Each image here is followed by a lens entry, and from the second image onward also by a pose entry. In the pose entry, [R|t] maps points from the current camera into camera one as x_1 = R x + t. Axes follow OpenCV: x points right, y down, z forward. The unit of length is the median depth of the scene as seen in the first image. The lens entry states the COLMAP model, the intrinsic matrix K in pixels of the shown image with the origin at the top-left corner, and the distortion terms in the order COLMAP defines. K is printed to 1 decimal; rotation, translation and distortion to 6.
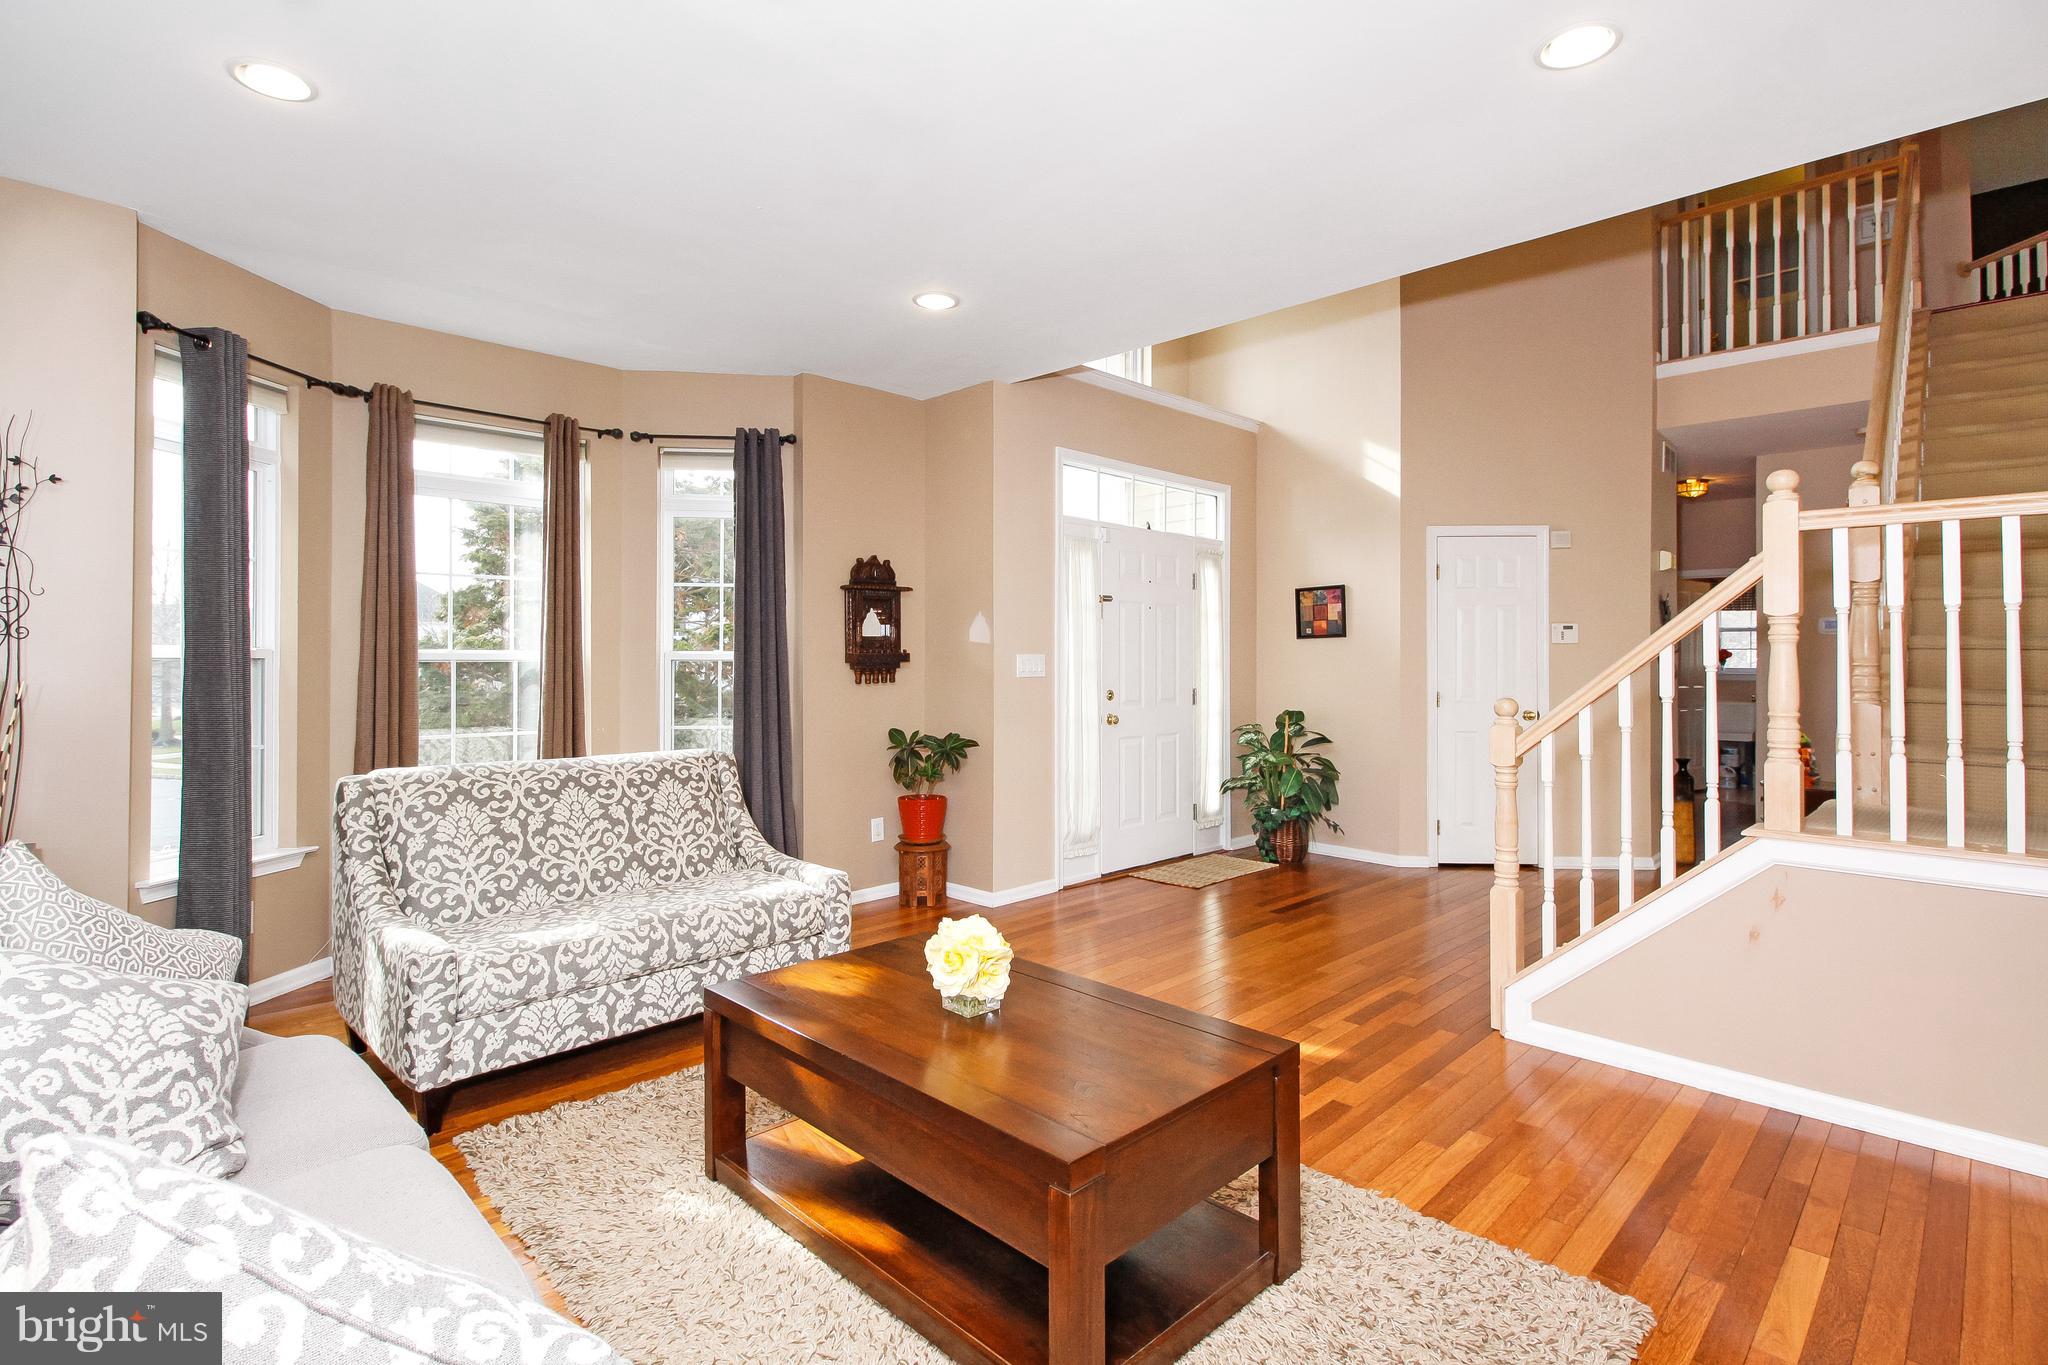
lens RADIAL K [[985.9, 0, 1012.4], [0, 985.9, 651.3], [0, 0, 1]] dist [0.000204, 0.000026]
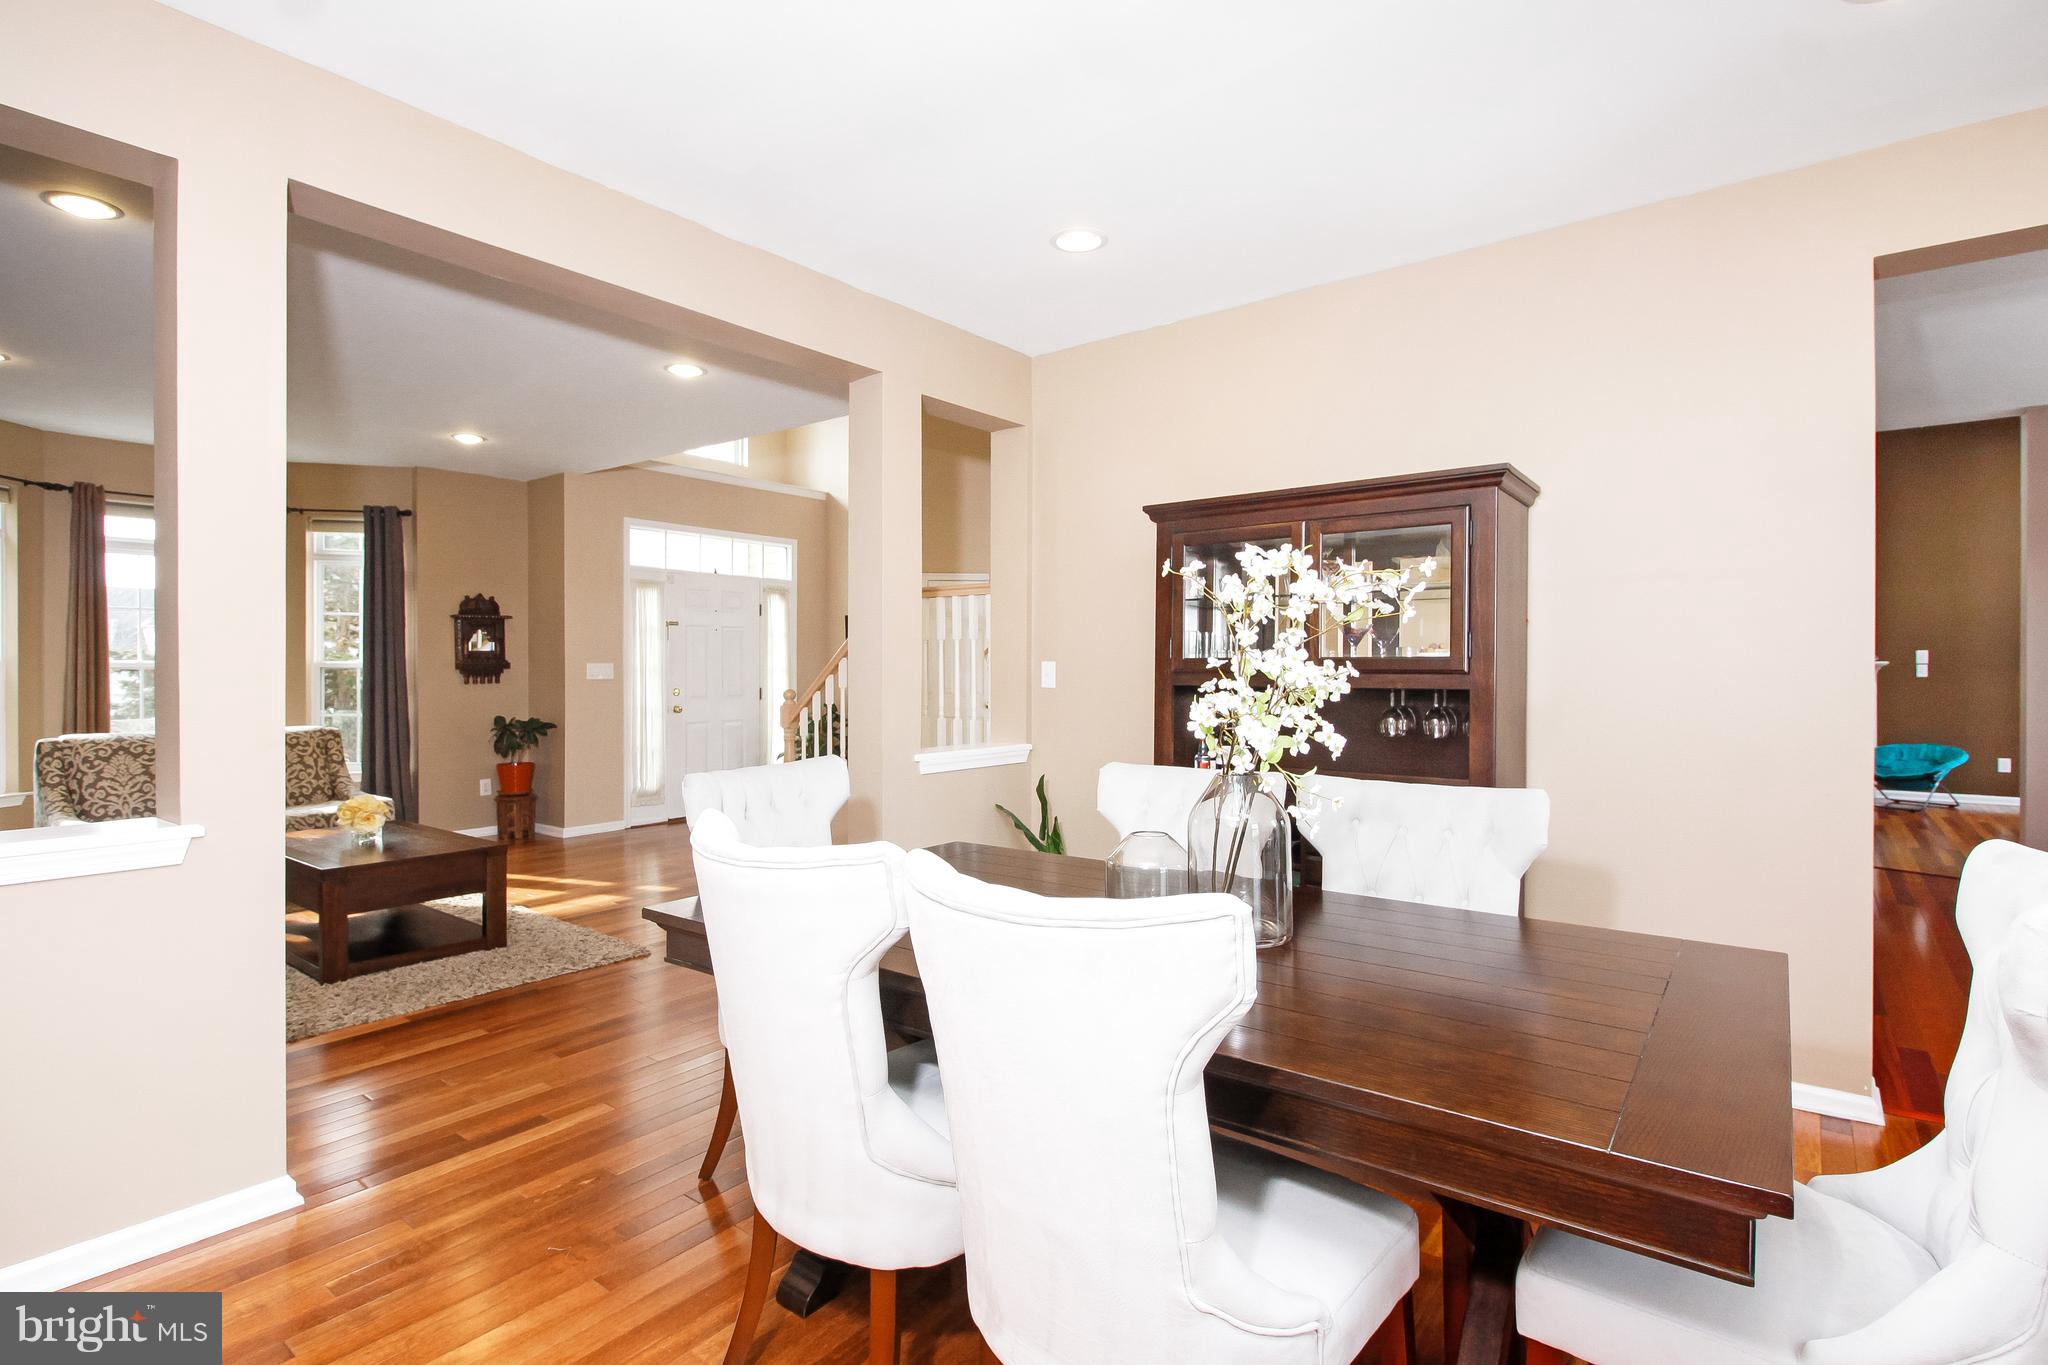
lens RADIAL K [[992.9, 0, 1024.7], [0, 992.9, 670.0], [0, 0, 1]] dist [0.003356, -0.010262]
pose [[0.991332, -0.000220, 0.131383, 0.467236], [-0.001472, 0.999917, 0.012781, -0.007155], [-0.131375, -0.012863, 0.991249, -0.538715]]
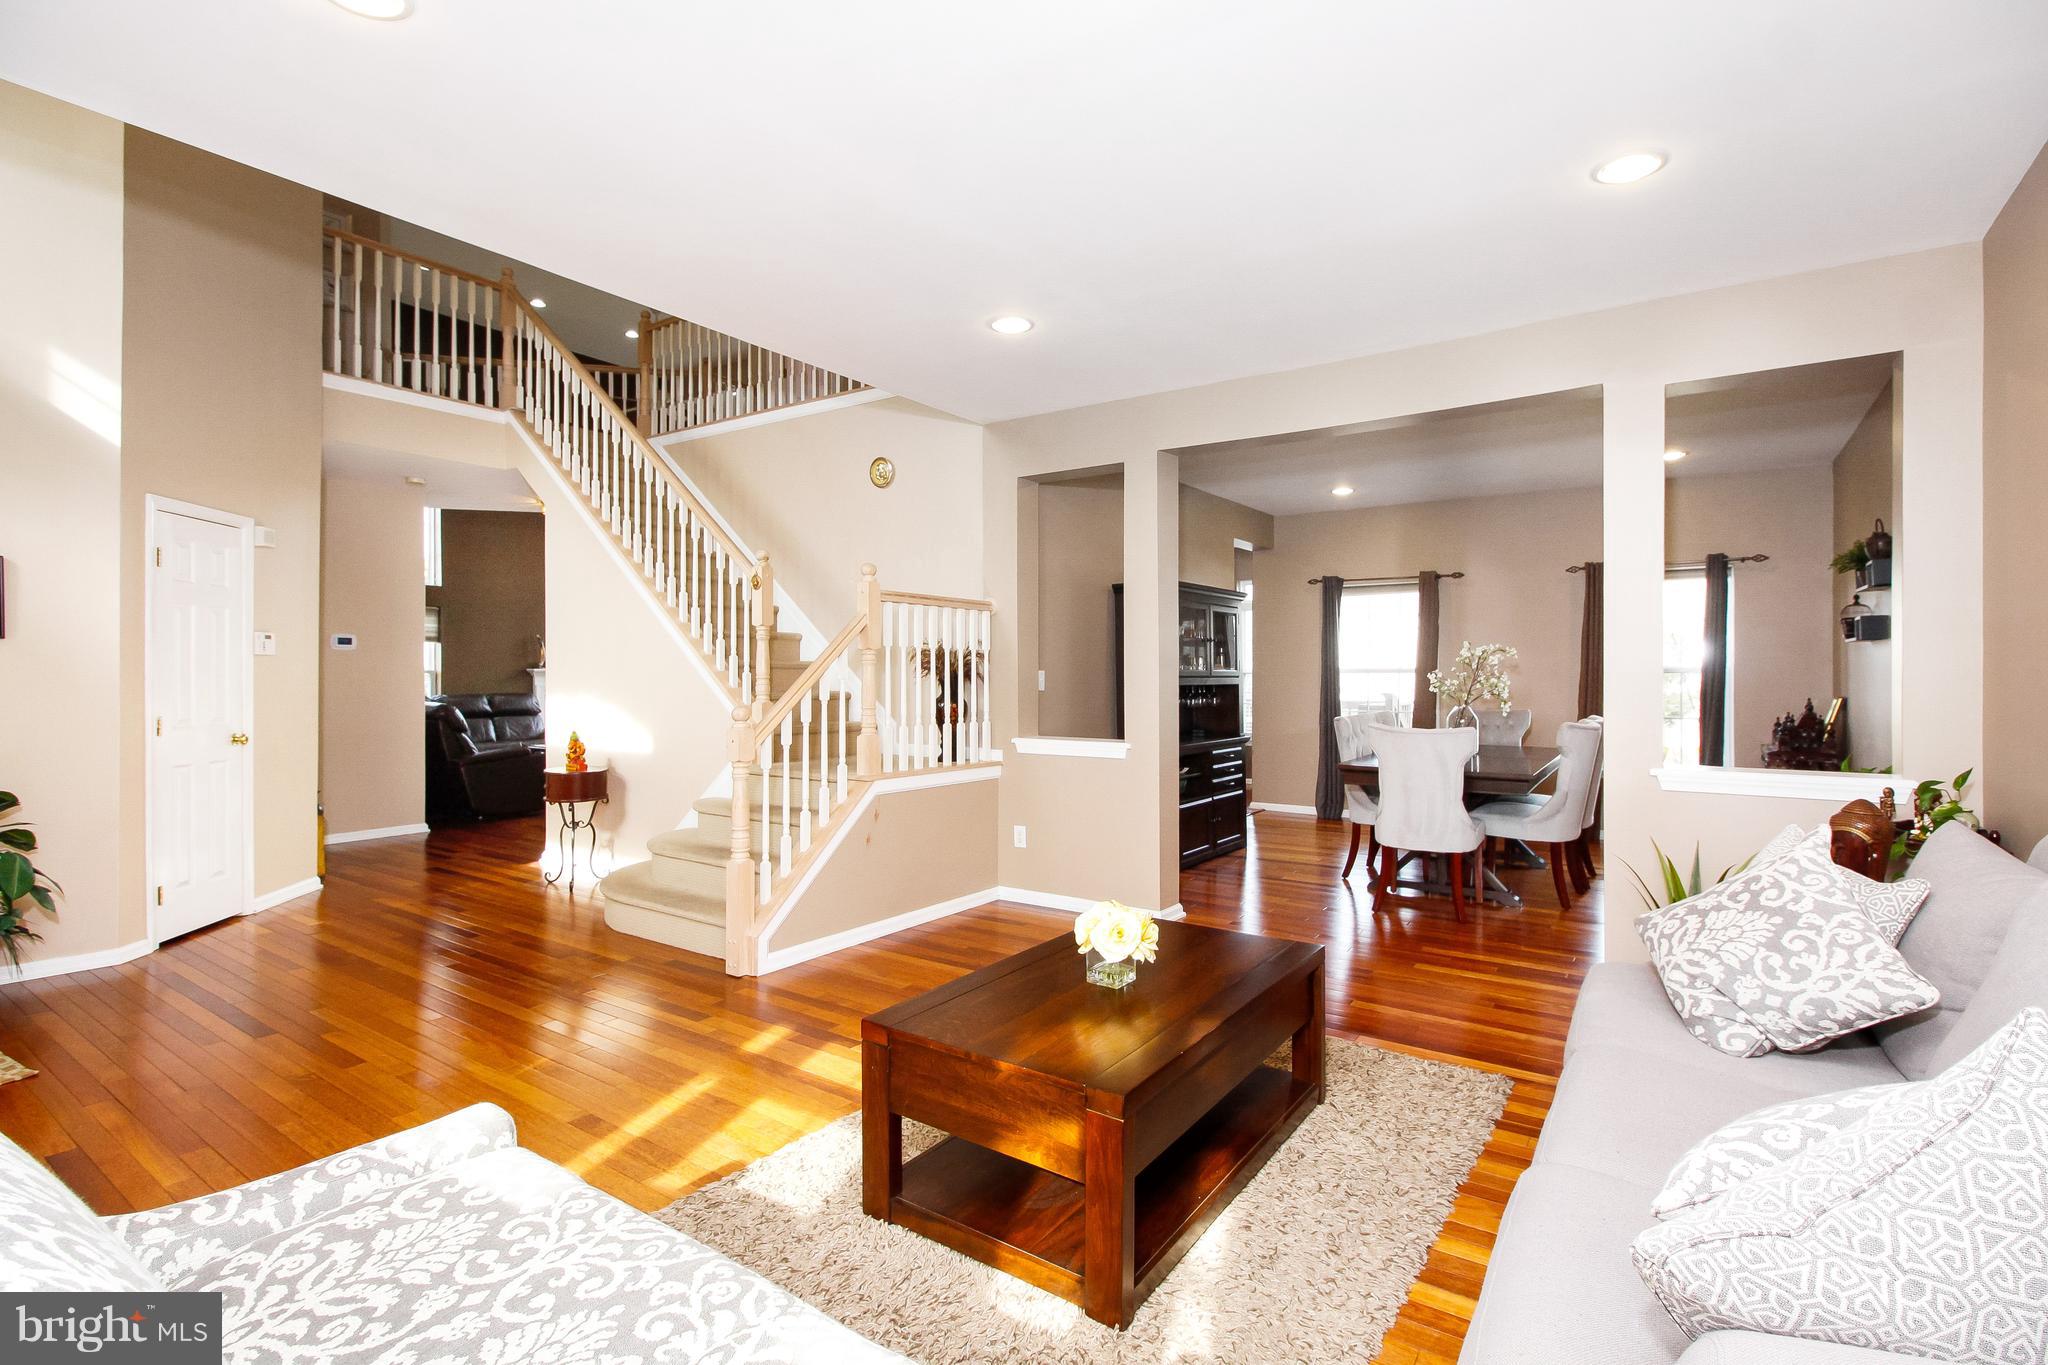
lens RADIAL K [[950.7, 0, 1024.0], [0, 950.7, 682.5], [0, 0, 1]] dist [0.000556, -0.000050]
pose [[-0.183737, -0.016980, 0.982829, -0.809023], [-0.009705, 0.999833, 0.015459, -0.007061], [-0.982928, -0.006698, -0.183871, 0.955765]]
